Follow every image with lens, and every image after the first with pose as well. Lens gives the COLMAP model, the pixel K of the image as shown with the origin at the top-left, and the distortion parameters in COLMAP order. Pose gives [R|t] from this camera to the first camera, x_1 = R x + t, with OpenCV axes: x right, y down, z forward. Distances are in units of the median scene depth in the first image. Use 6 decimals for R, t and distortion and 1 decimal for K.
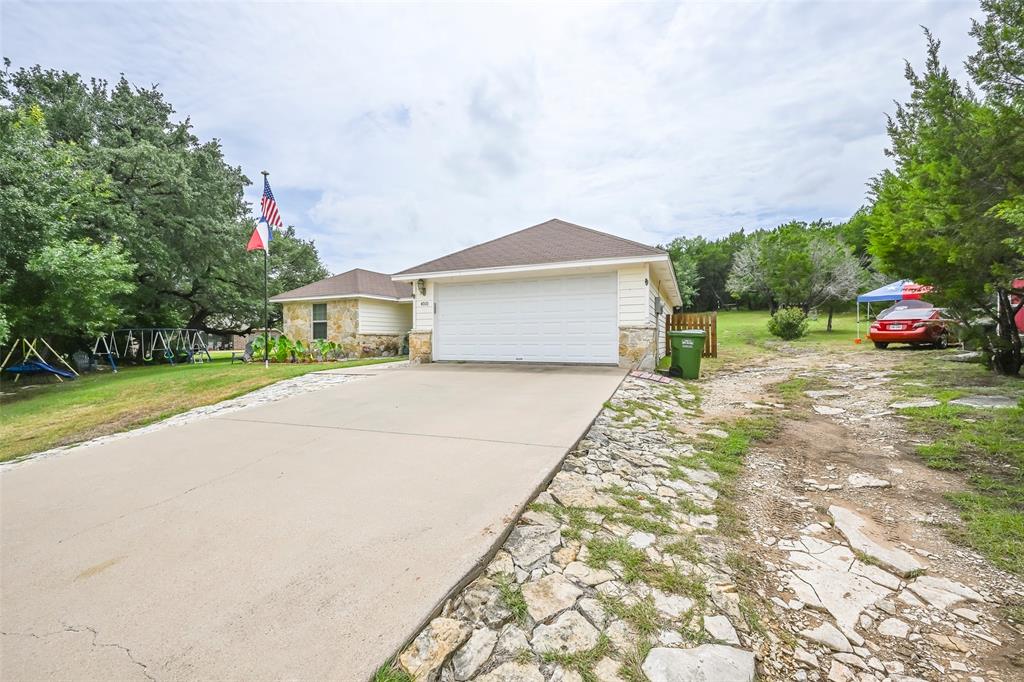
lens RADIAL K [[404.7, 0, 520.5], [0, 404.7, 323.7], [0, 0, 1]] dist [0.002763, 0.000078]
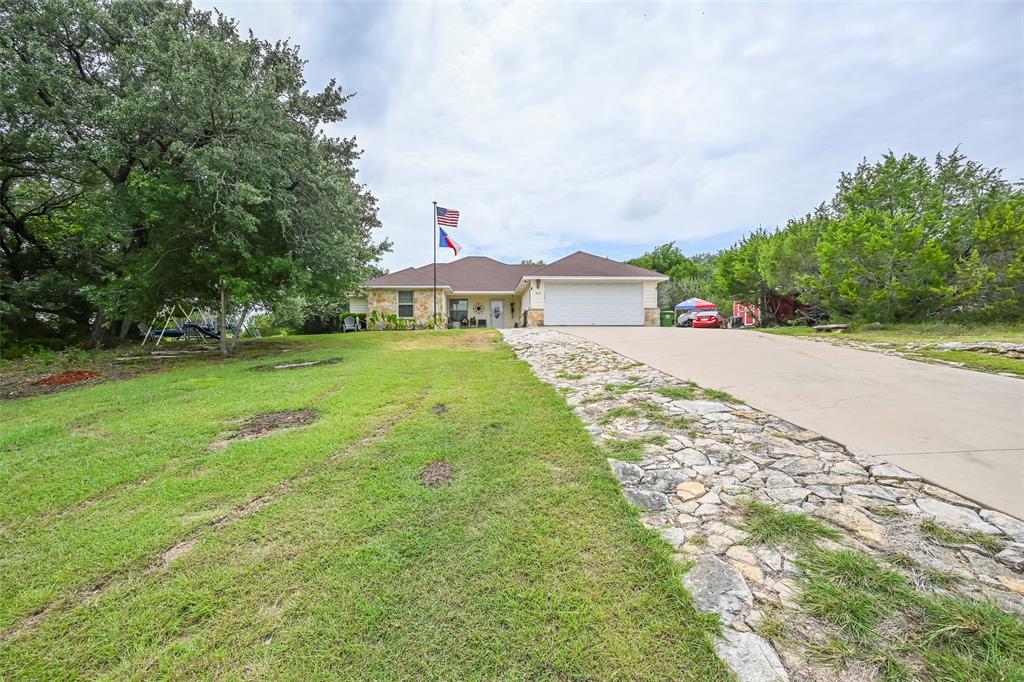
lens RADIAL K [[396.4, 0, 512.0], [0, 396.4, 341.0], [0, 0, 1]] dist [-0.000115, 0.000021]
pose [[0.903673, 0.007024, 0.428165, -1.068940], [-0.015996, 0.999721, 0.017361, 0.129373], [-0.427923, -0.022538, 0.903534, -0.519175]]
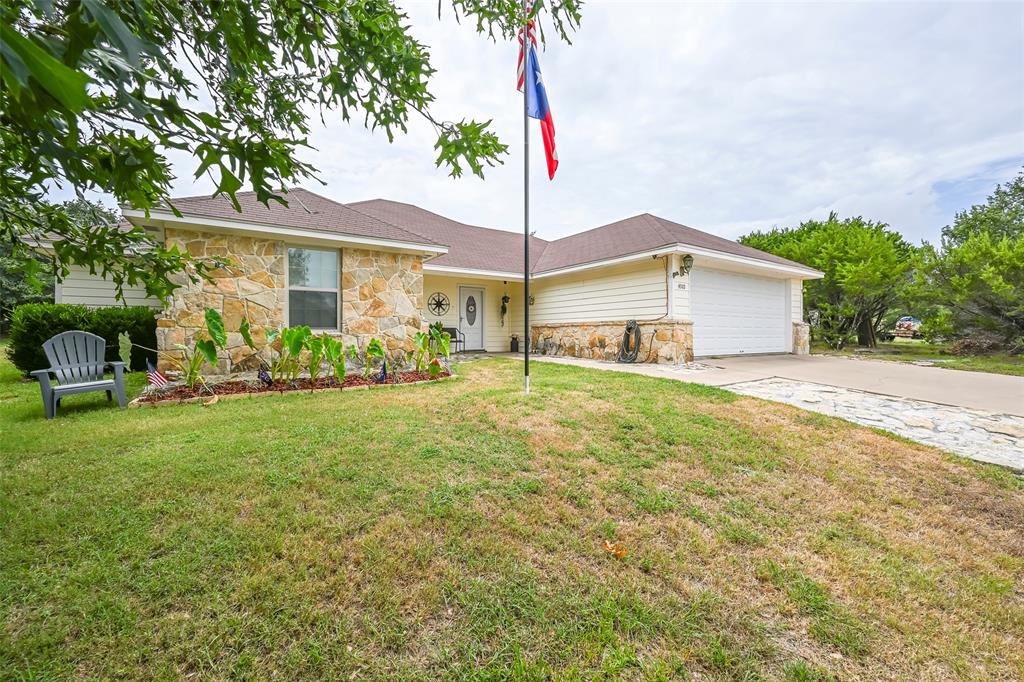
lens RADIAL K [[396.4, 0, 512.0], [0, 396.4, 341.0], [0, 0, 1]] dist [-0.000115, 0.000021]
pose [[0.565225, -0.010372, 0.824872, -1.056032], [-0.034904, 0.998725, 0.036476, 0.040032], [-0.824198, -0.049409, 0.564142, 0.821145]]
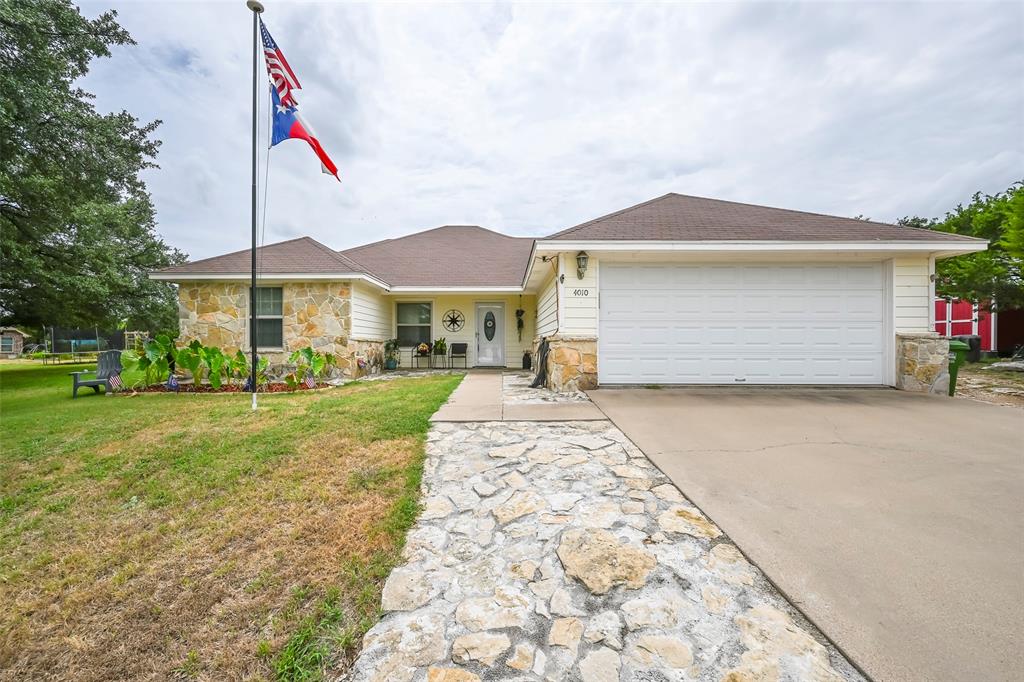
lens RADIAL K [[413.3, 0, 512.0], [0, 413.3, 341.0], [0, 0, 1]] dist [-0.000331, 0.000171]
pose [[0.926592, 0.008306, 0.375978, -0.561844], [-0.019446, 0.999477, 0.025844, 0.009615], [-0.375566, -0.031258, 0.926268, 0.450611]]
